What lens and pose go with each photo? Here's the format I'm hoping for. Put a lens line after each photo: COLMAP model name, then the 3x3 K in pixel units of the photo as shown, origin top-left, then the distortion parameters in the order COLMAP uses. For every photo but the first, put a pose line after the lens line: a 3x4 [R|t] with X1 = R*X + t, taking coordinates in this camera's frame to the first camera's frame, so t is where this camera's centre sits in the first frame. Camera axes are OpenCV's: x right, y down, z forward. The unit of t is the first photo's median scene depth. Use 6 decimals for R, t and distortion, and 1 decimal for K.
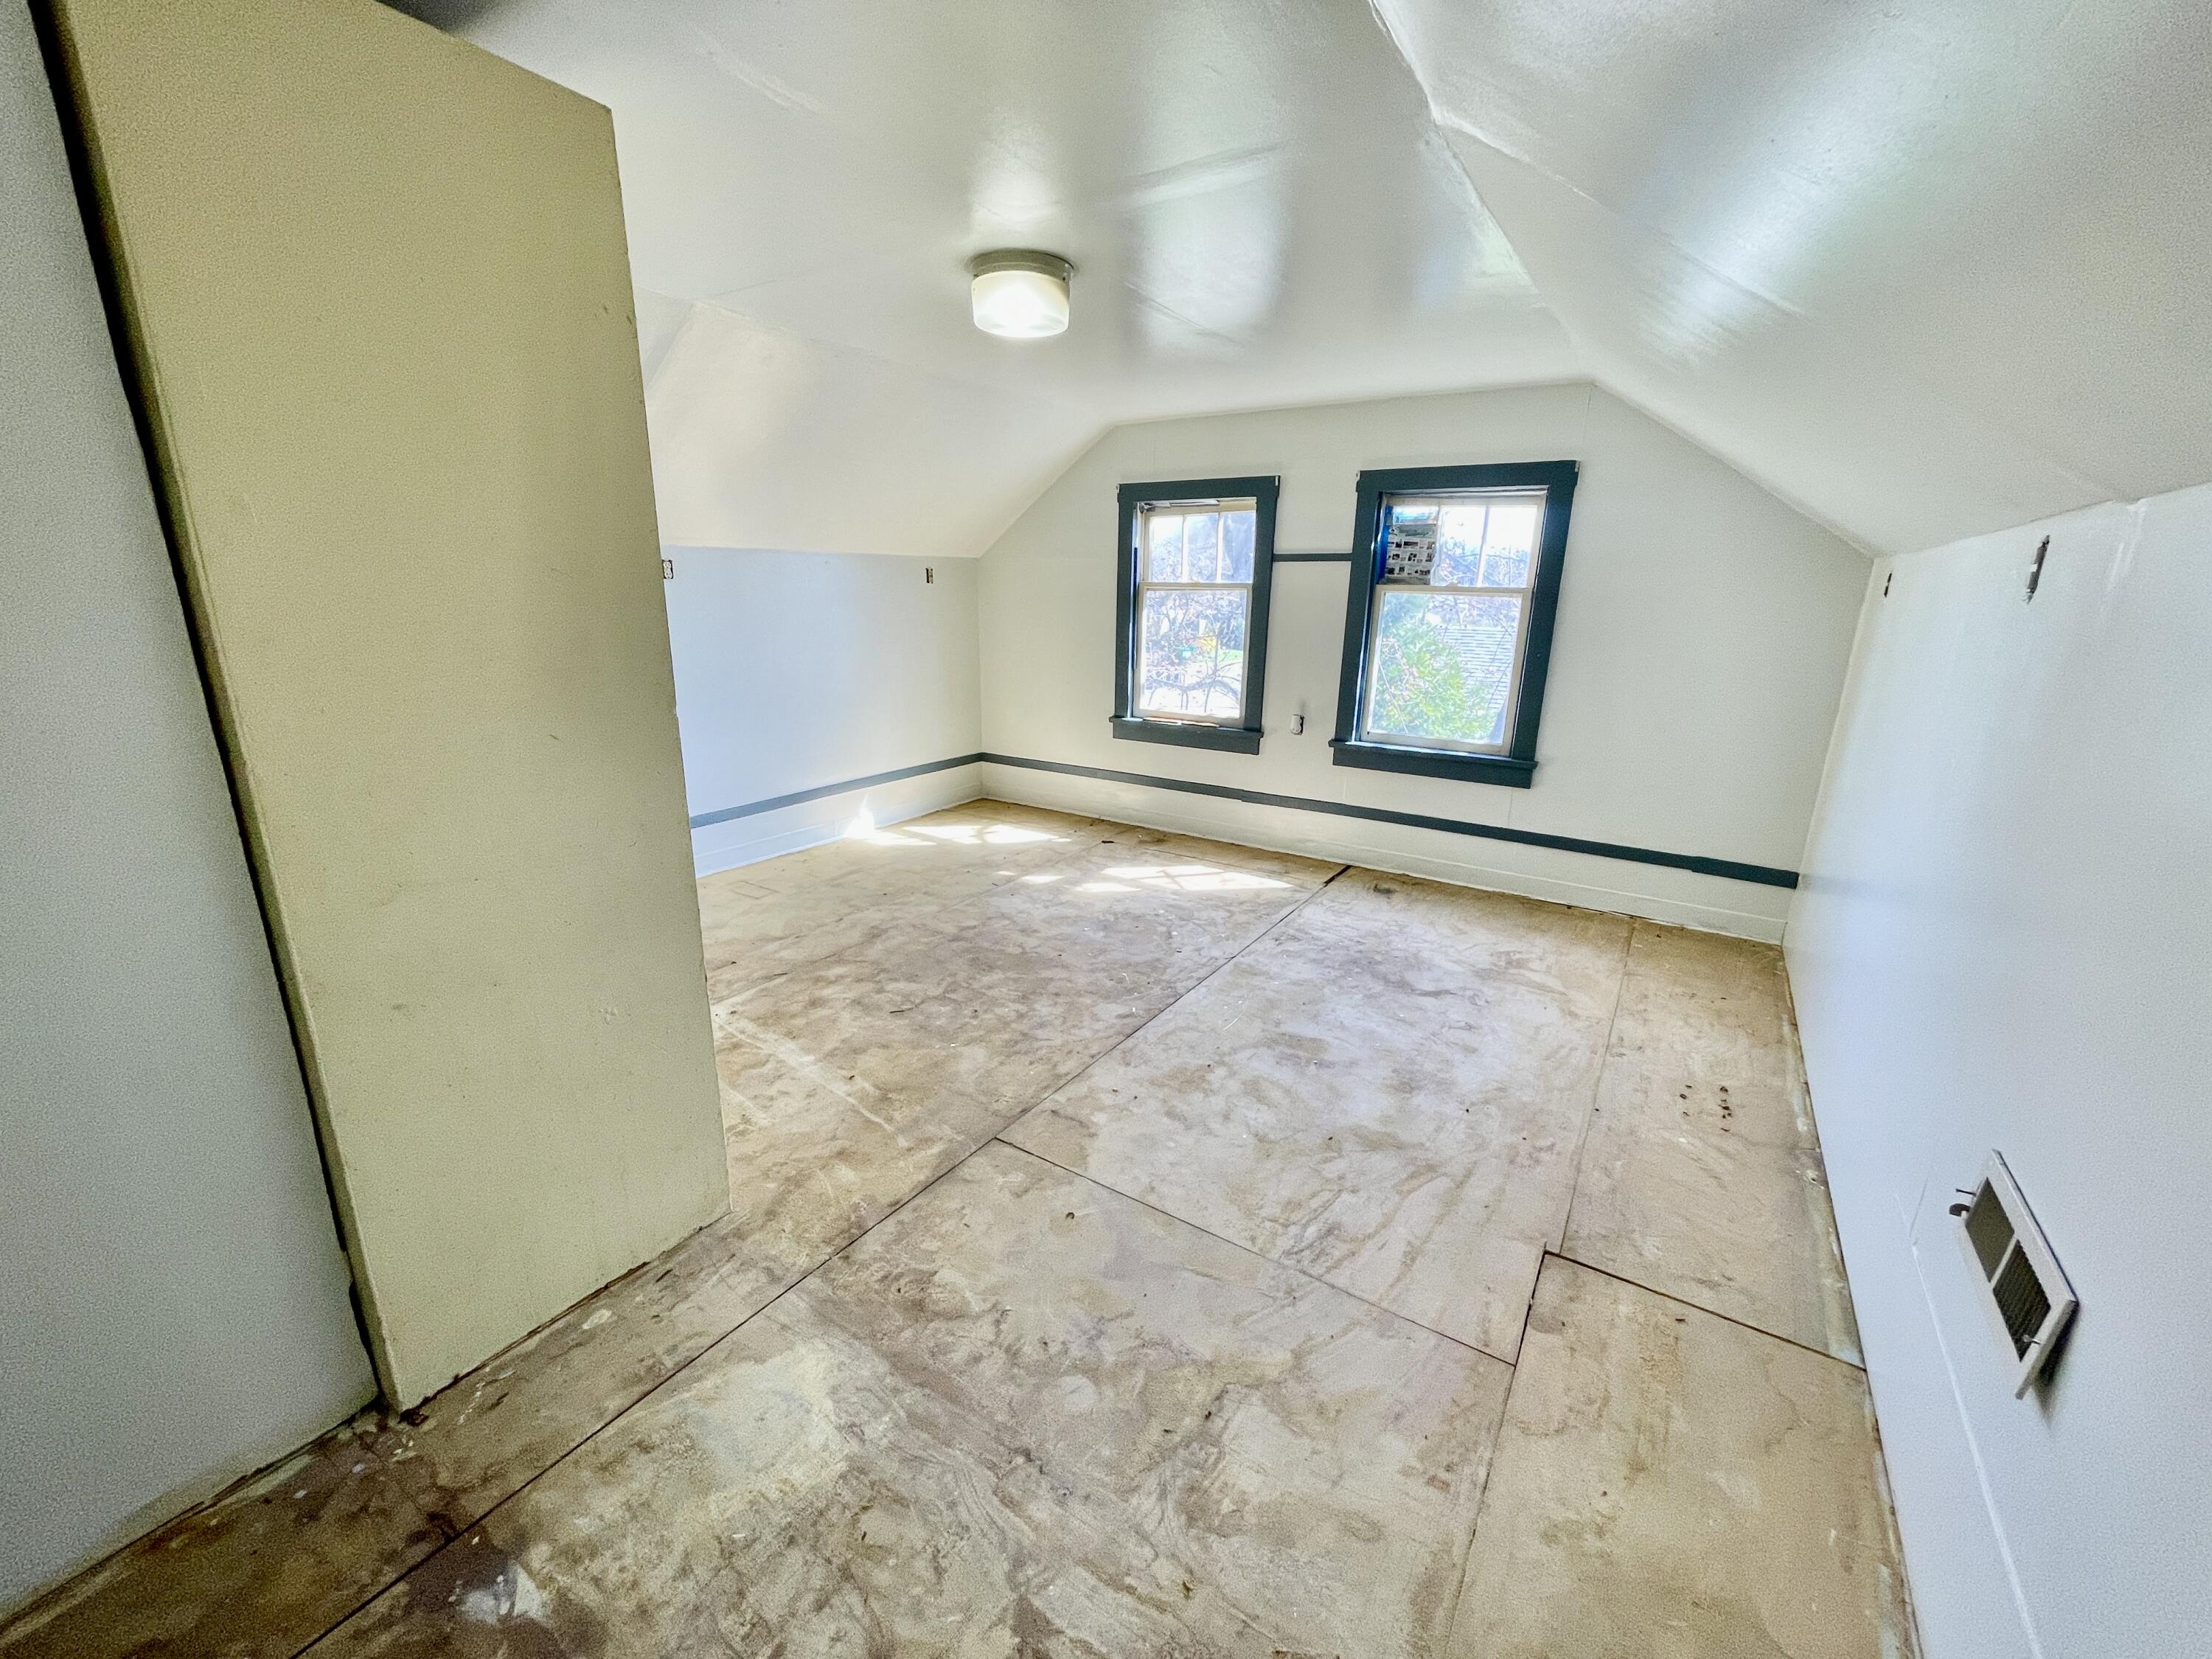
lens RADIAL K [[899.1, 0, 1102.2], [0, 899.1, 829.2], [0, 0, 1]] dist [0.000187, 0.001220]
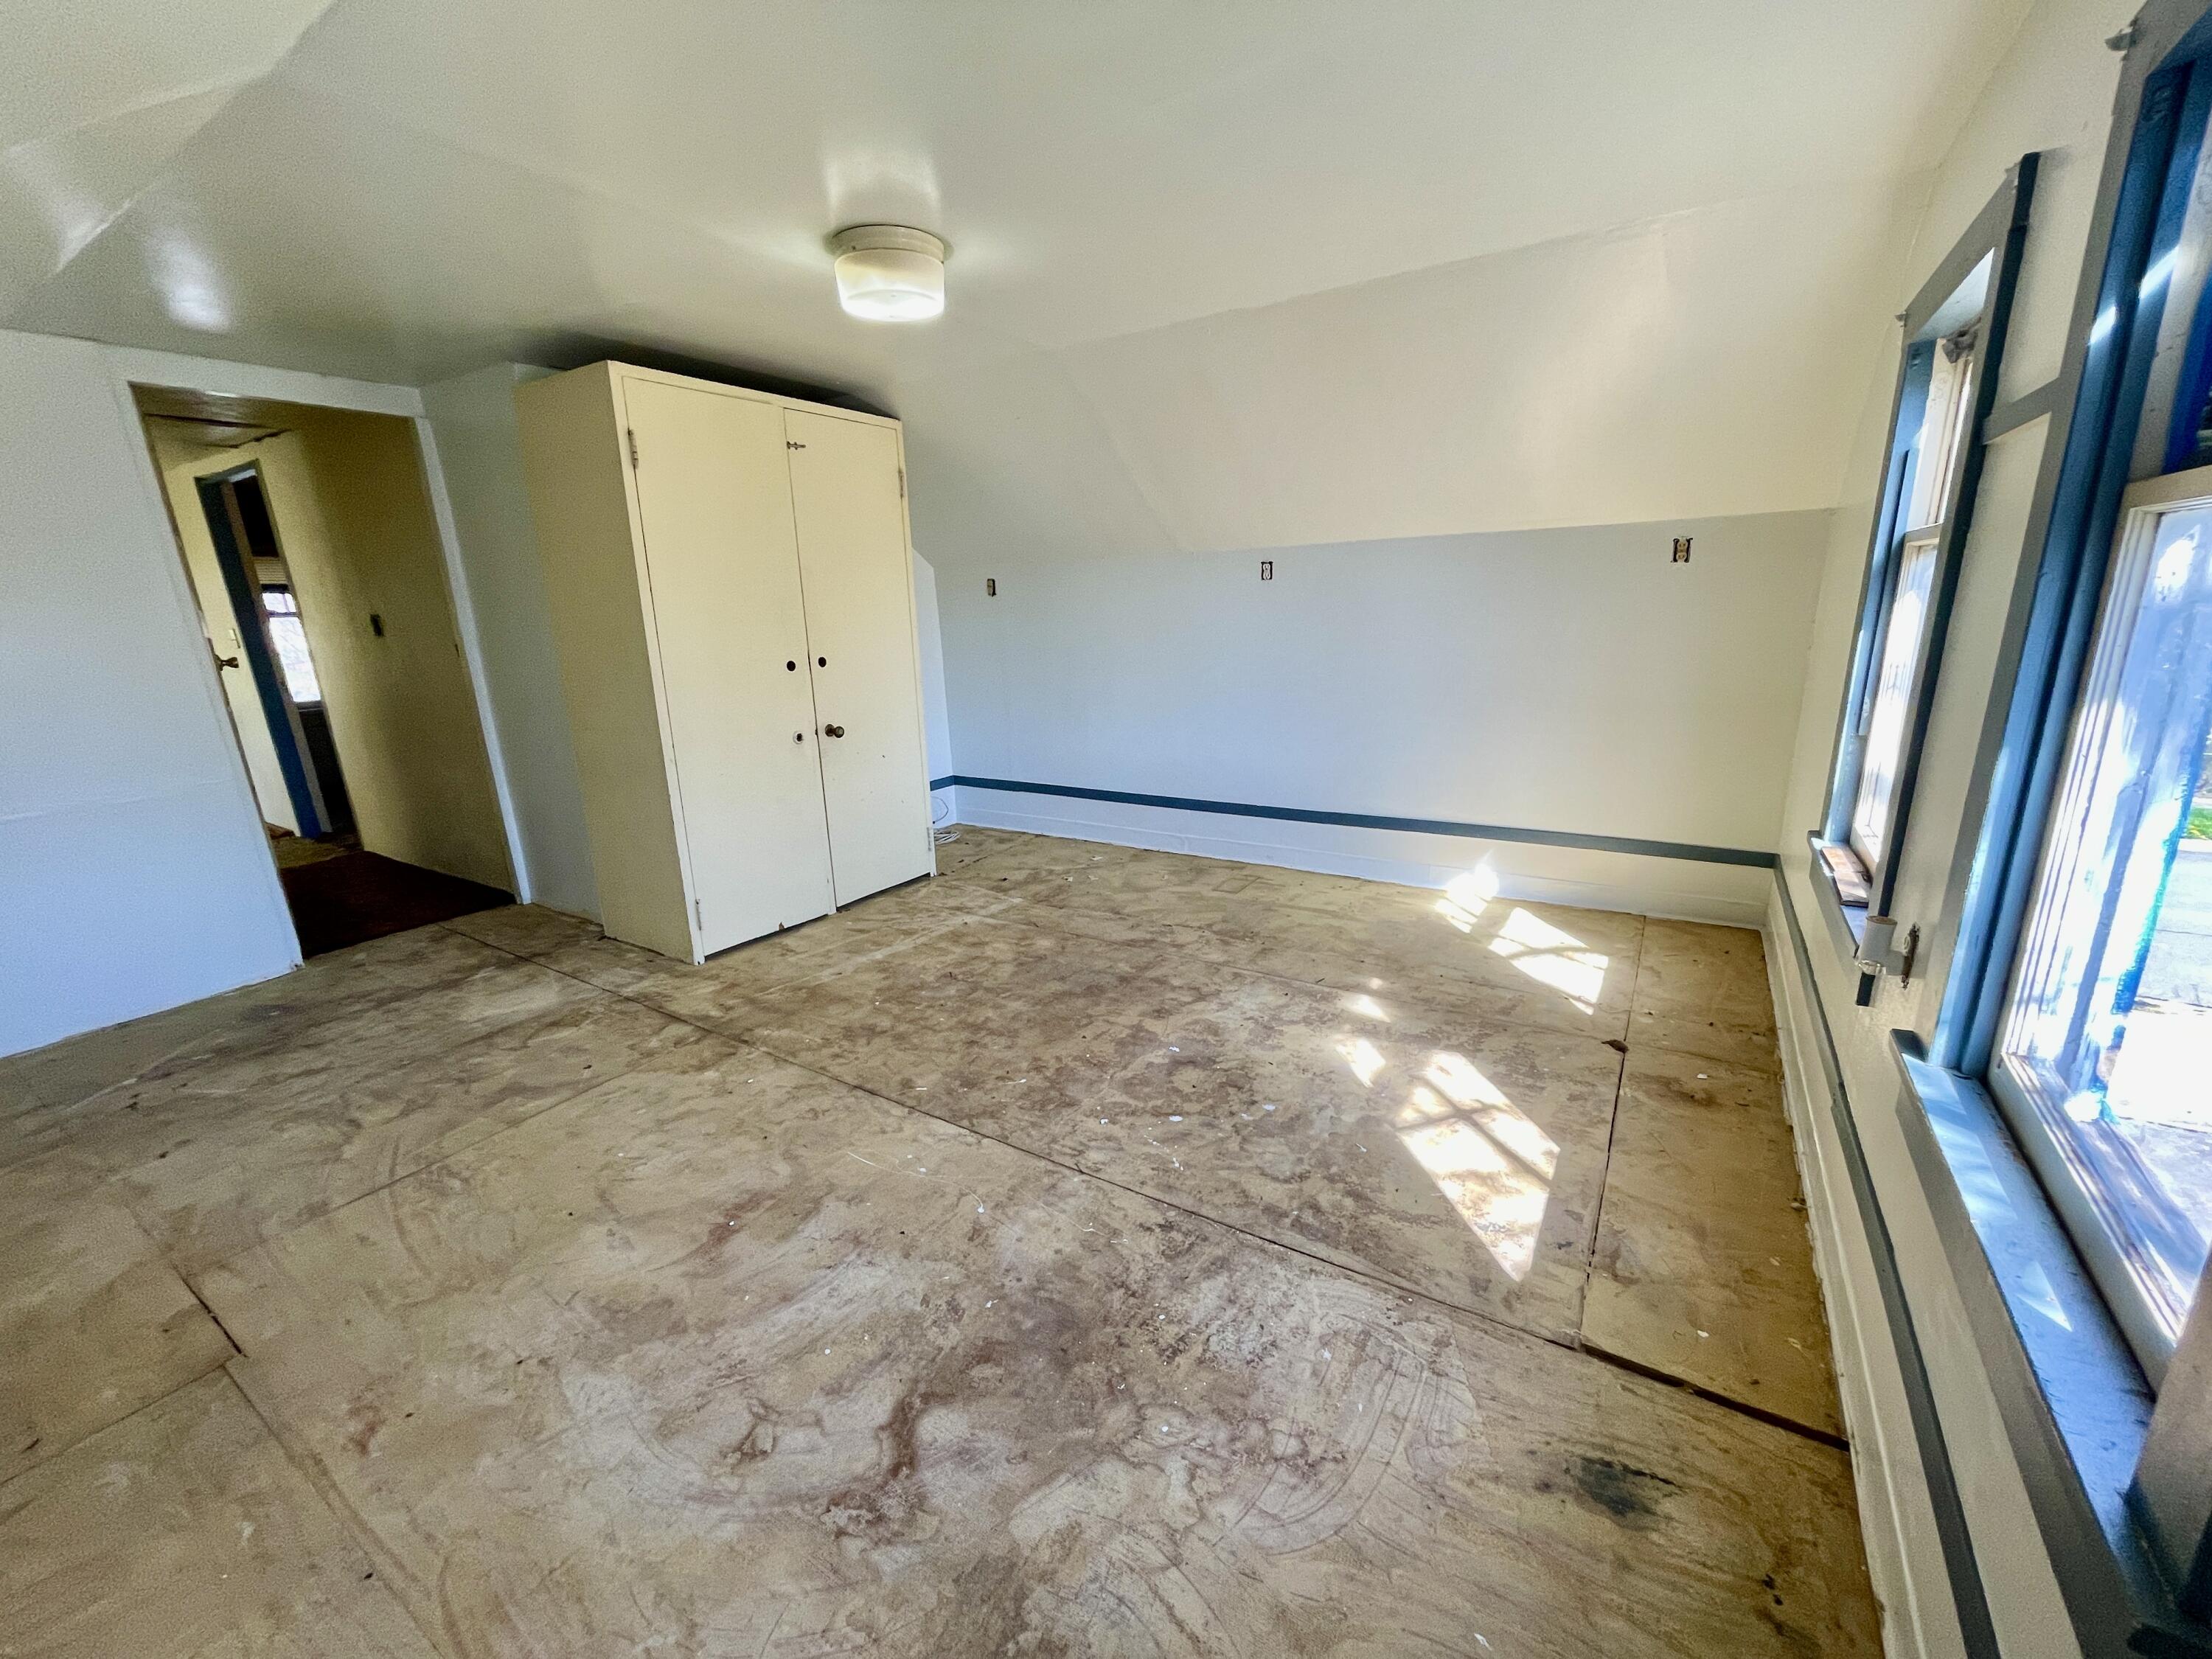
lens RADIAL K [[899.1, 0, 1106.3], [0, 899.1, 830.6], [0, 0, 1]] dist [0.000187, 0.001220]
pose [[0.011141, 0.238668, -0.971037, 0.657320], [-0.229632, 0.945755, 0.229819, -0.213932], [0.973214, 0.220421, 0.065343, 0.880027]]
